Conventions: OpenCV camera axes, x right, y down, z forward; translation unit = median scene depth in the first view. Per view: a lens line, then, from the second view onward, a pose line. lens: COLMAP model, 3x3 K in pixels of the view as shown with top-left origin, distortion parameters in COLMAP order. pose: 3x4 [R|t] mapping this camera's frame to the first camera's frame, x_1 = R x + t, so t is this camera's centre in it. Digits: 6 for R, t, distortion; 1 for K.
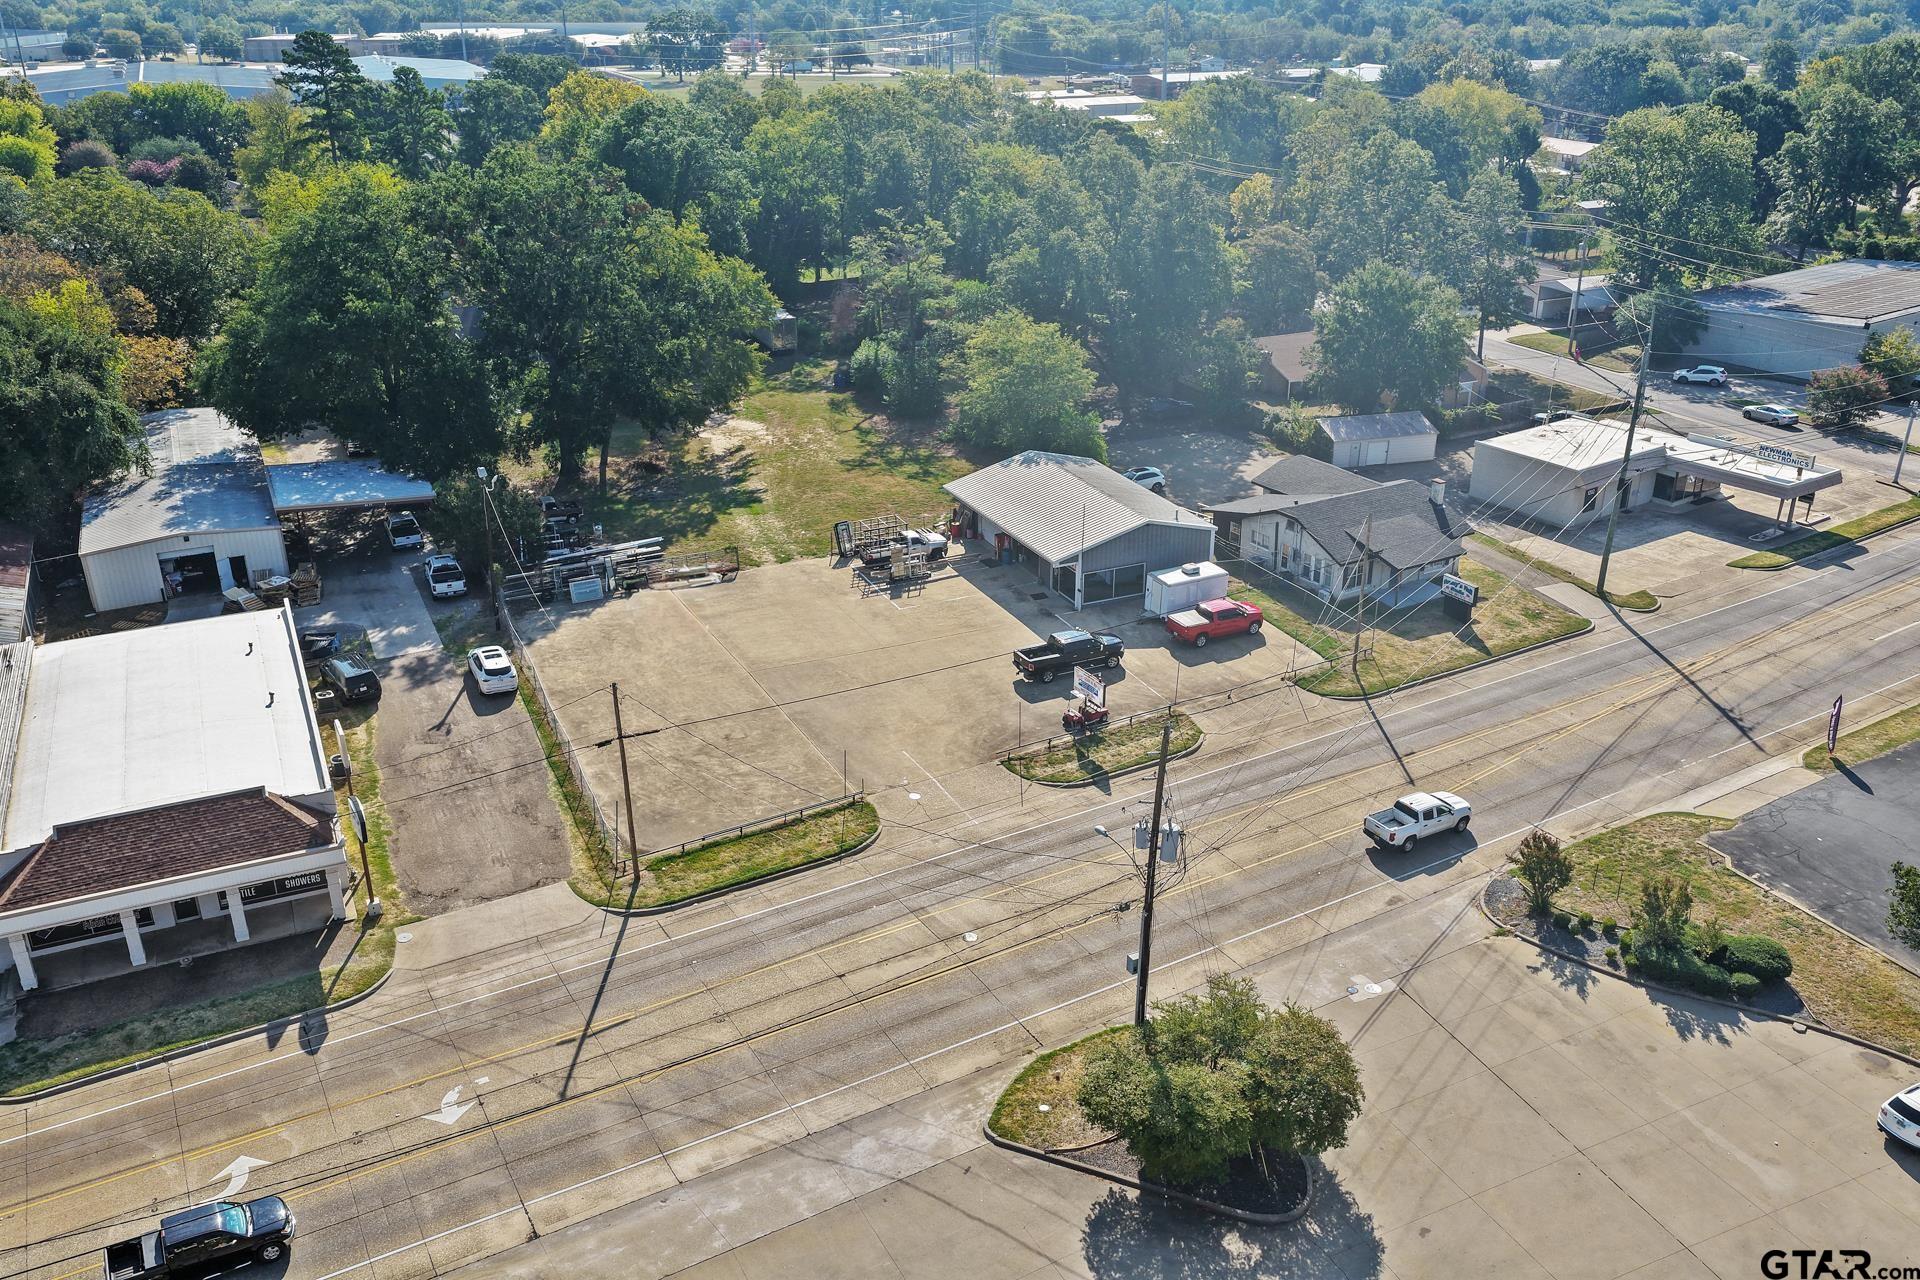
lens RADIAL K [[1596.6, 0, 960.0], [0, 1596.6, 651.8], [0, 0, 1]] dist [-0.008781, 0.029854]
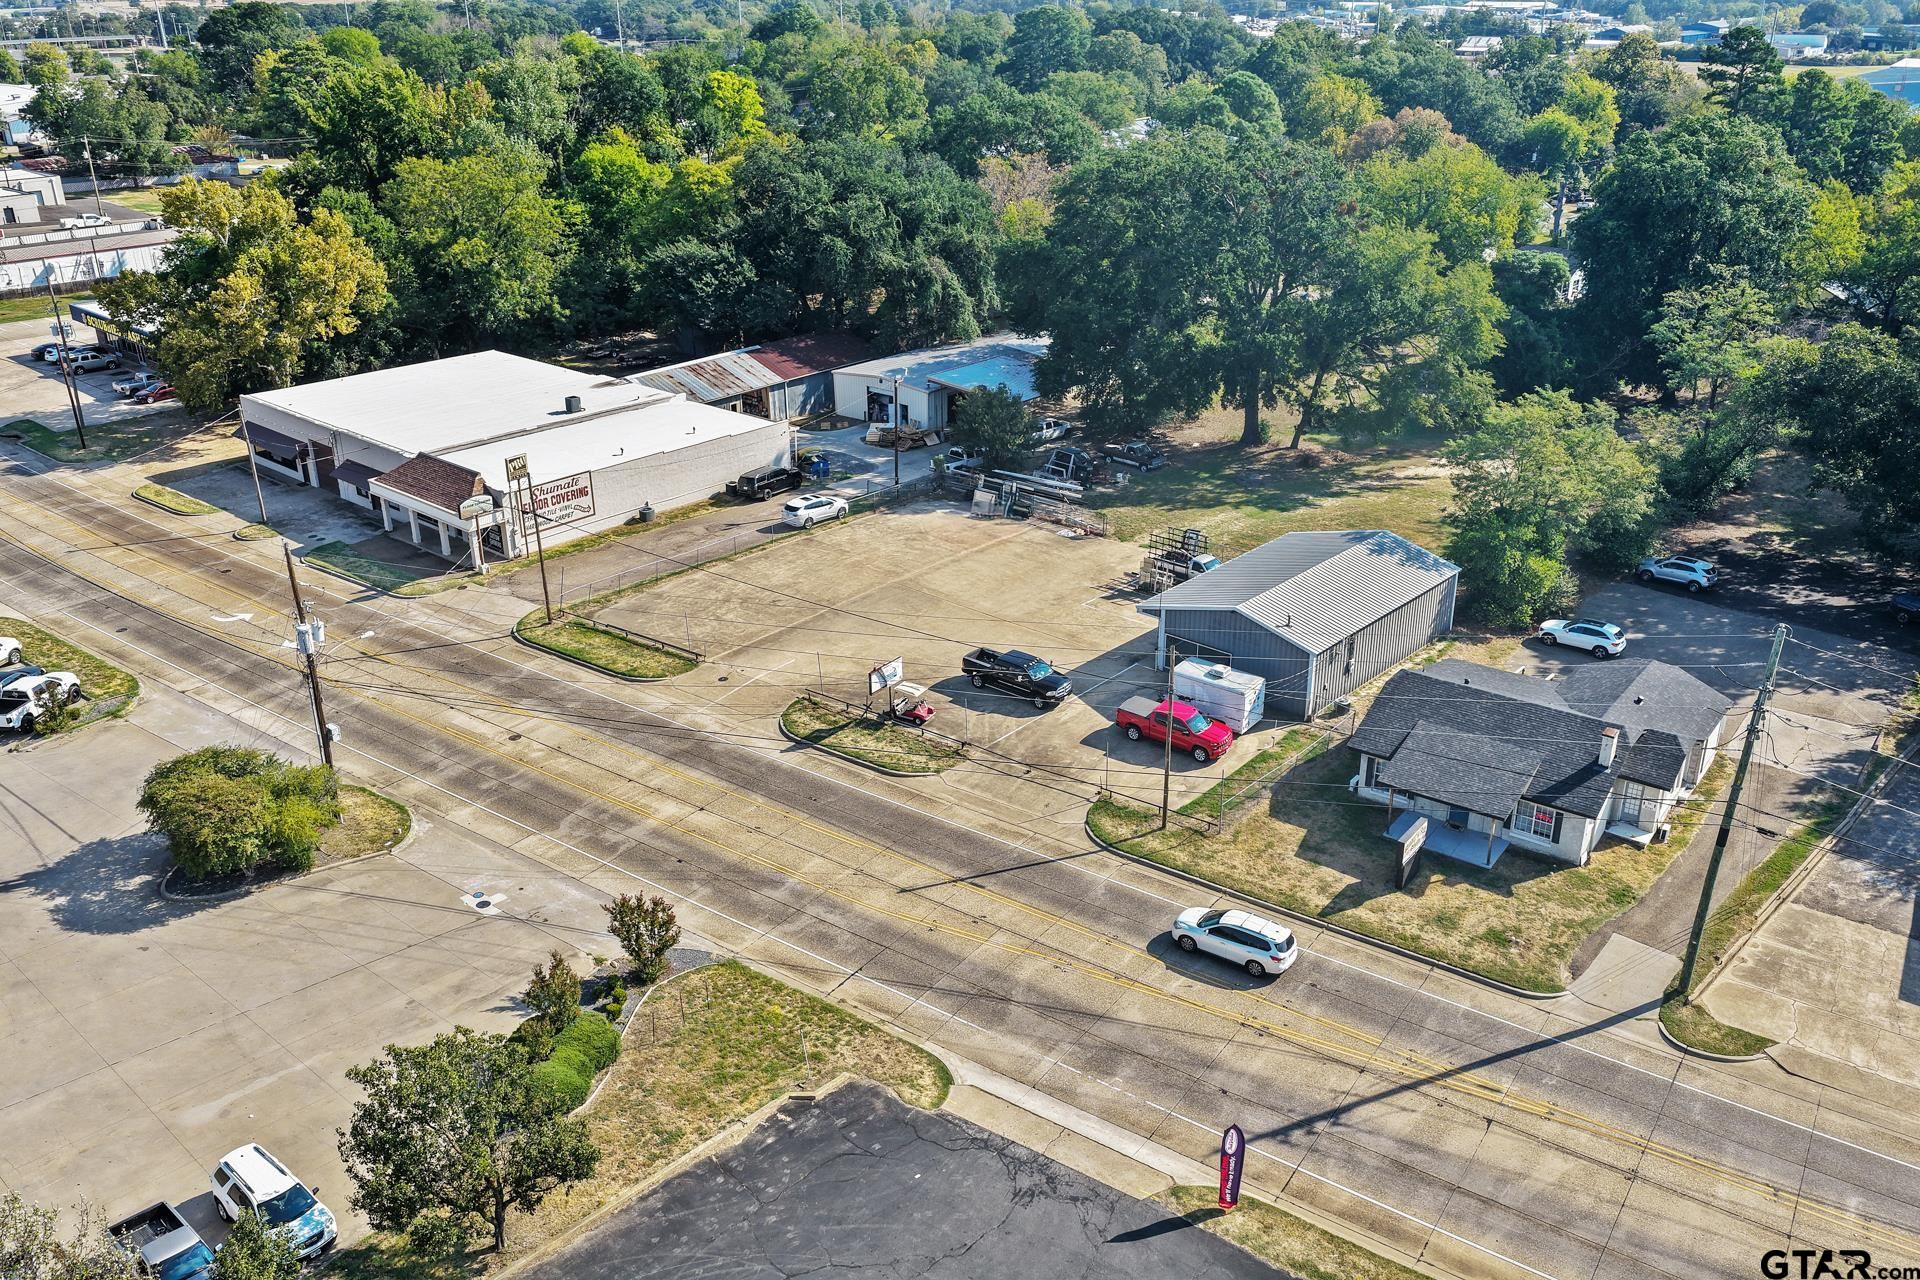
lens RADIAL K [[1596.6, 0, 960.0], [0, 1596.6, 651.8], [0, 0, 1]] dist [-0.008781, 0.029854]
pose [[0.382132, 0.371007, -0.846362, 1.082215], [-0.369160, 0.900904, 0.228241, -0.274849], [0.847169, 0.225225, 0.481225, 0.615392]]
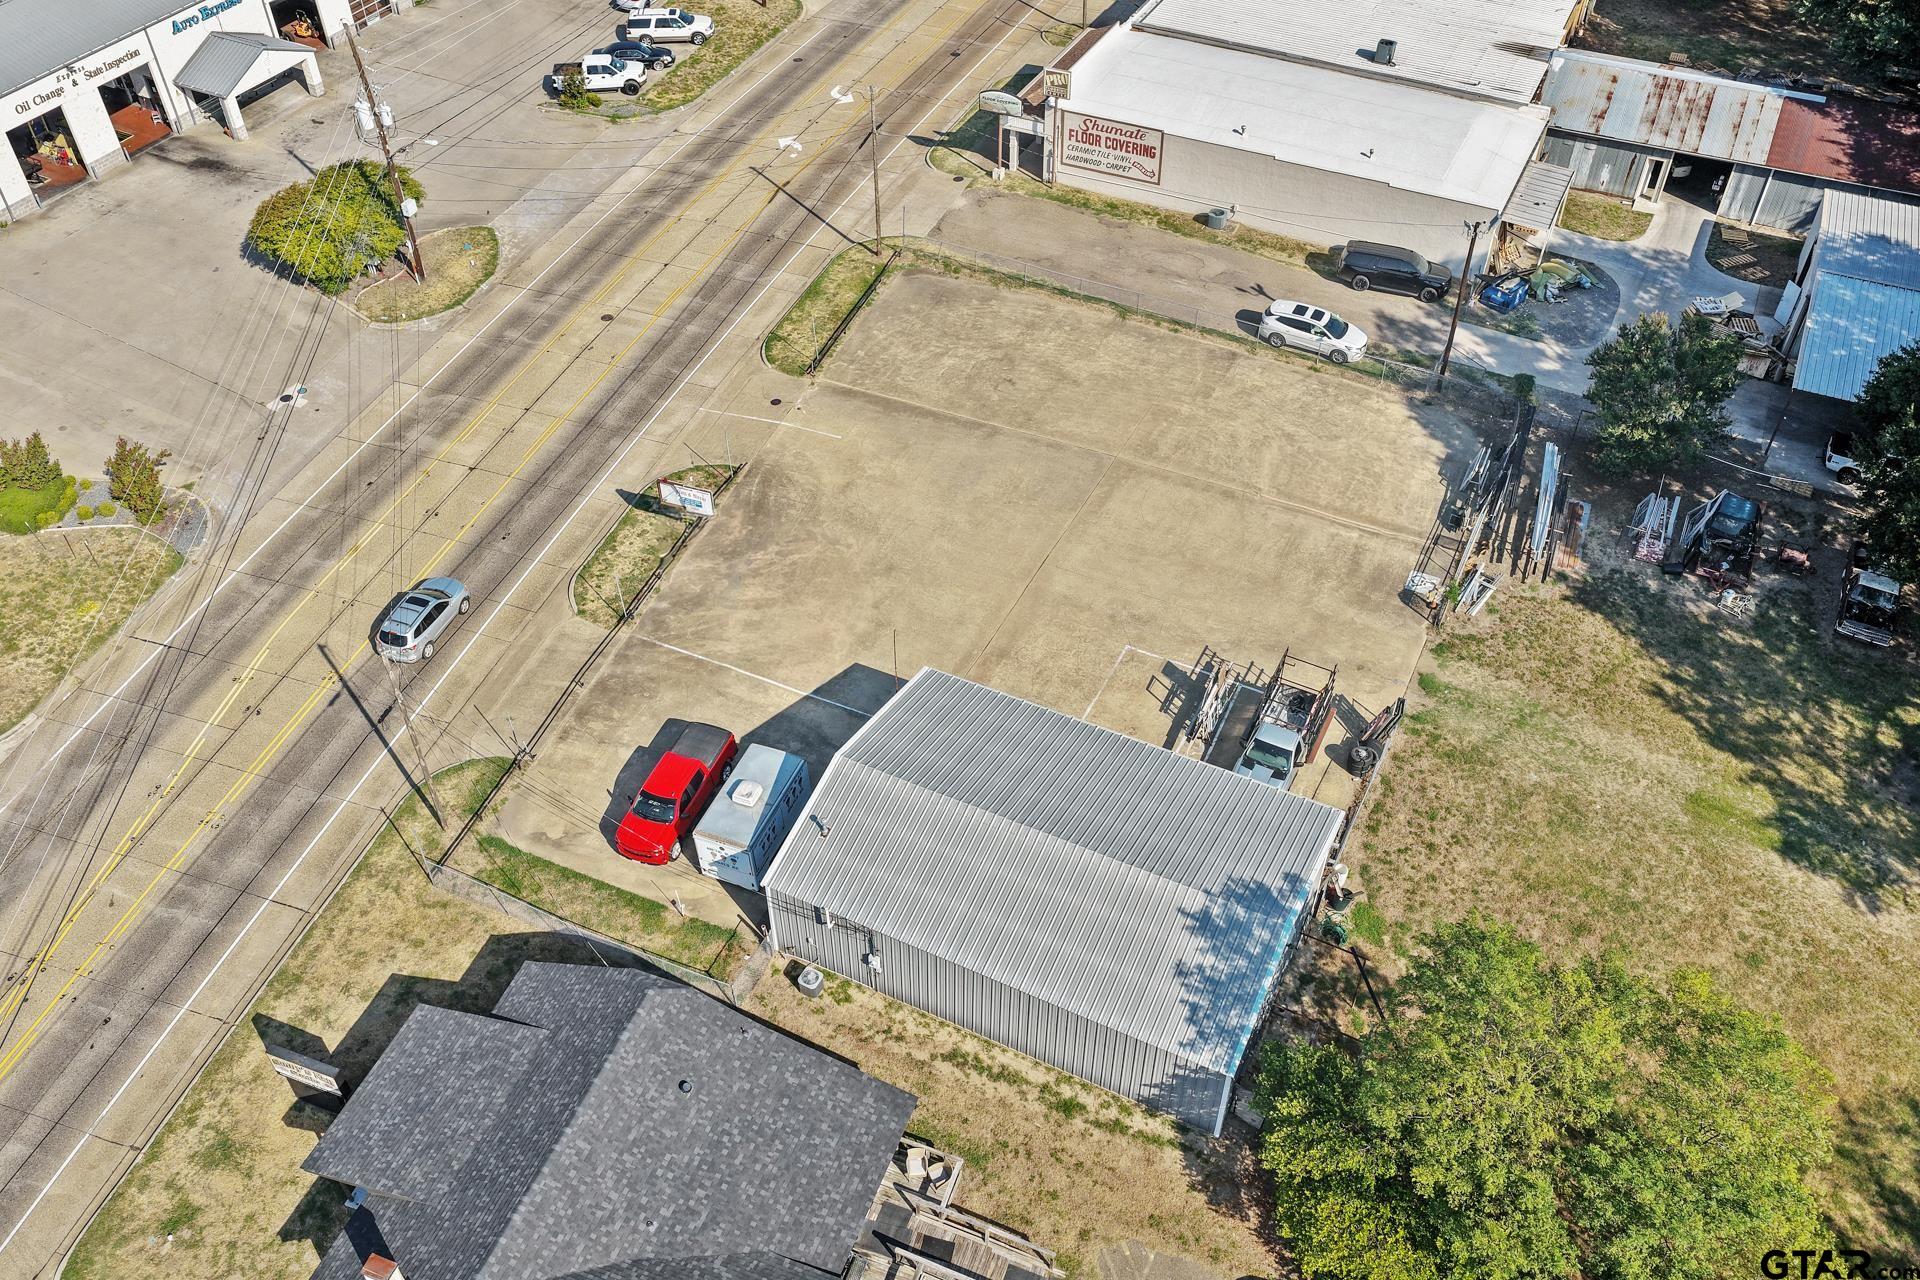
lens RADIAL K [[1596.6, 0, 960.0], [0, 1596.6, 651.8], [0, 0, 1]] dist [-0.008781, 0.029854]
pose [[-0.780428, 0.441105, -0.443123, 0.422021], [-0.250259, 0.429096, 0.867898, -0.793187], [0.572976, 0.788228, -0.224488, 1.504434]]
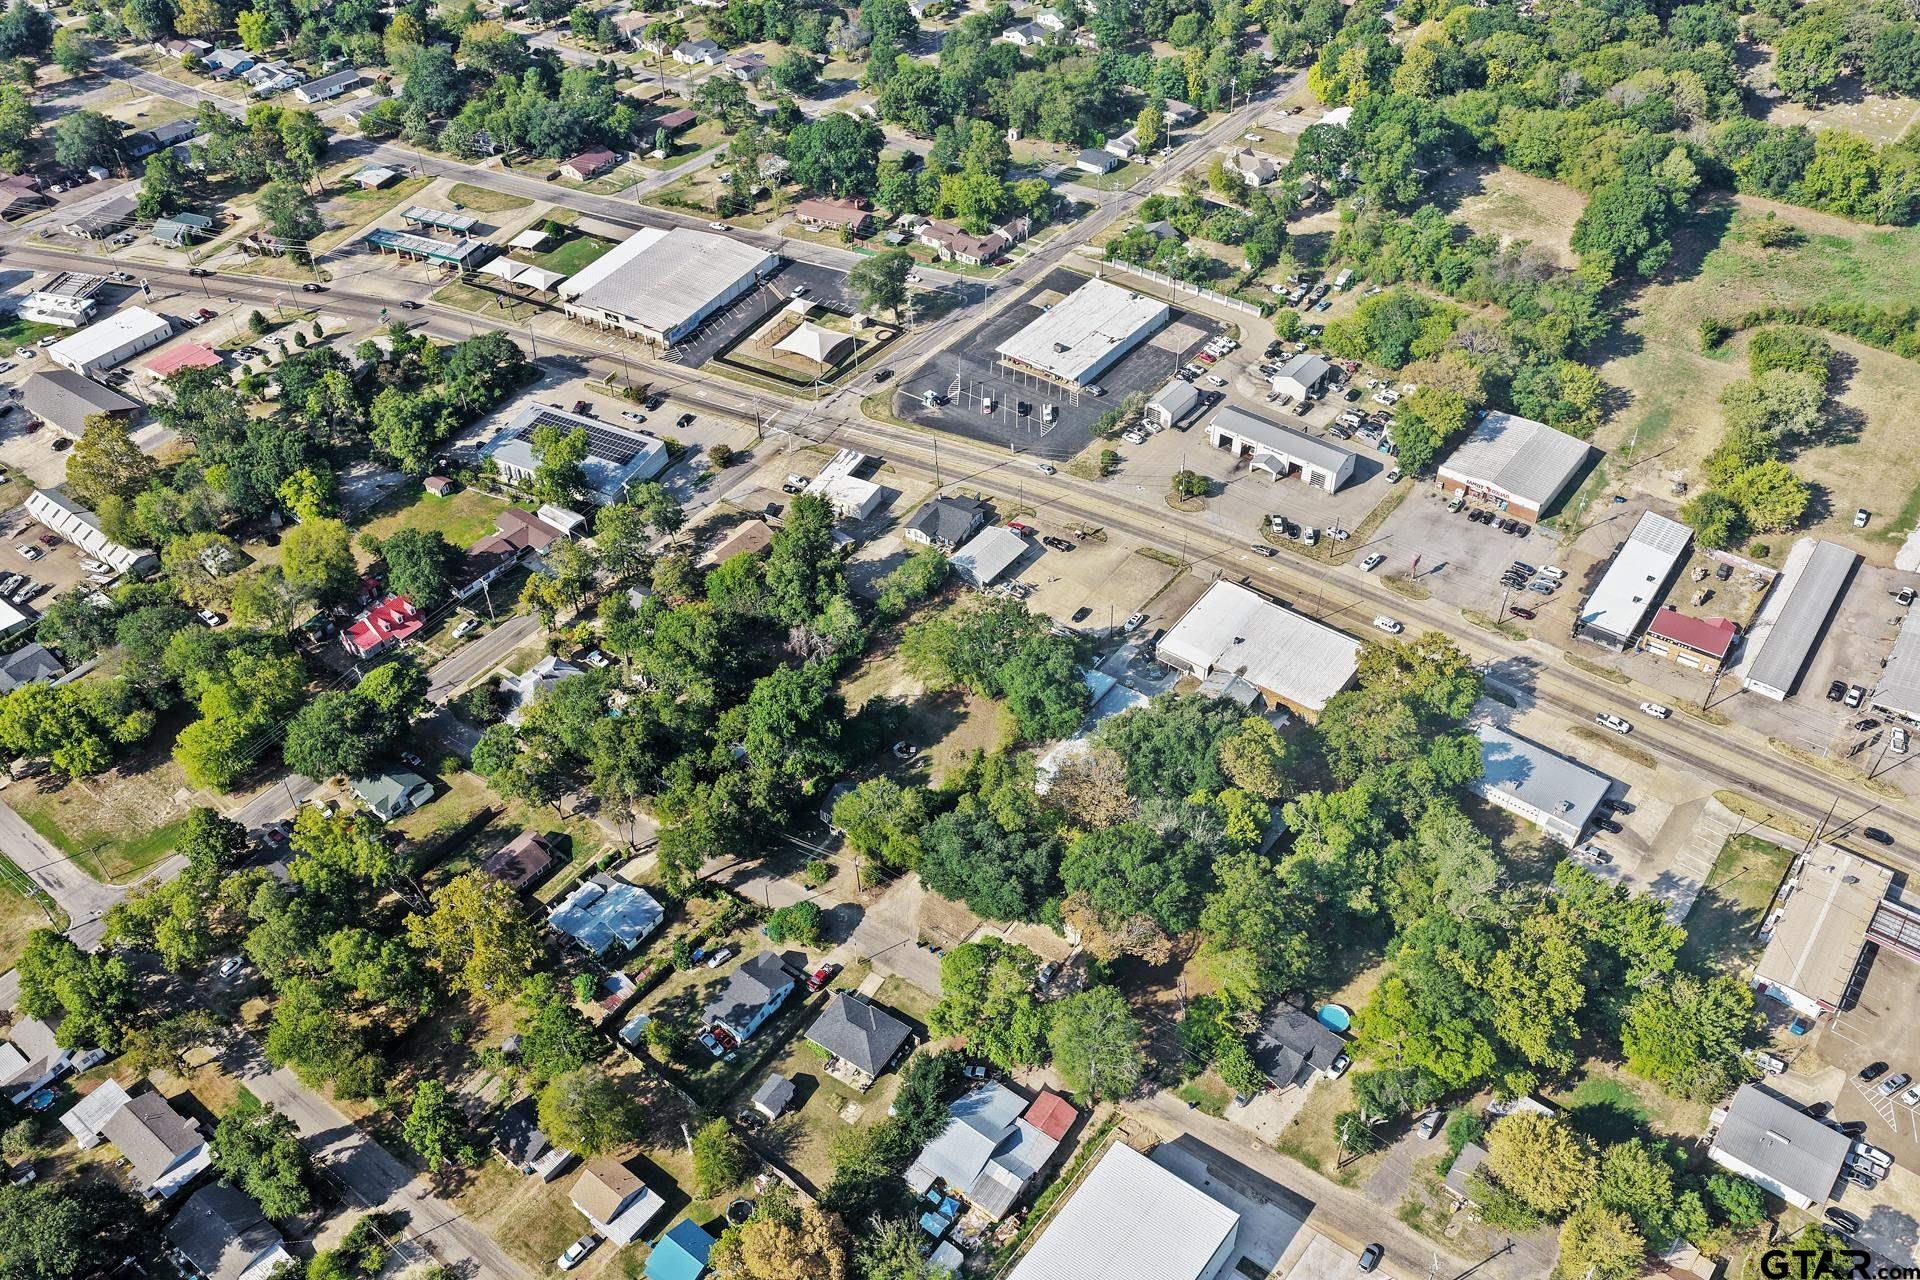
lens RADIAL K [[1596.6, 0, 960.0], [0, 1596.6, 651.8], [0, 0, 1]] dist [-0.008781, 0.029854]
pose [[-0.466008, -0.593808, 0.655918, -3.365884], [0.375174, 0.538770, 0.754301, -3.822574], [-0.801299, 0.597594, -0.028290, 1.838757]]
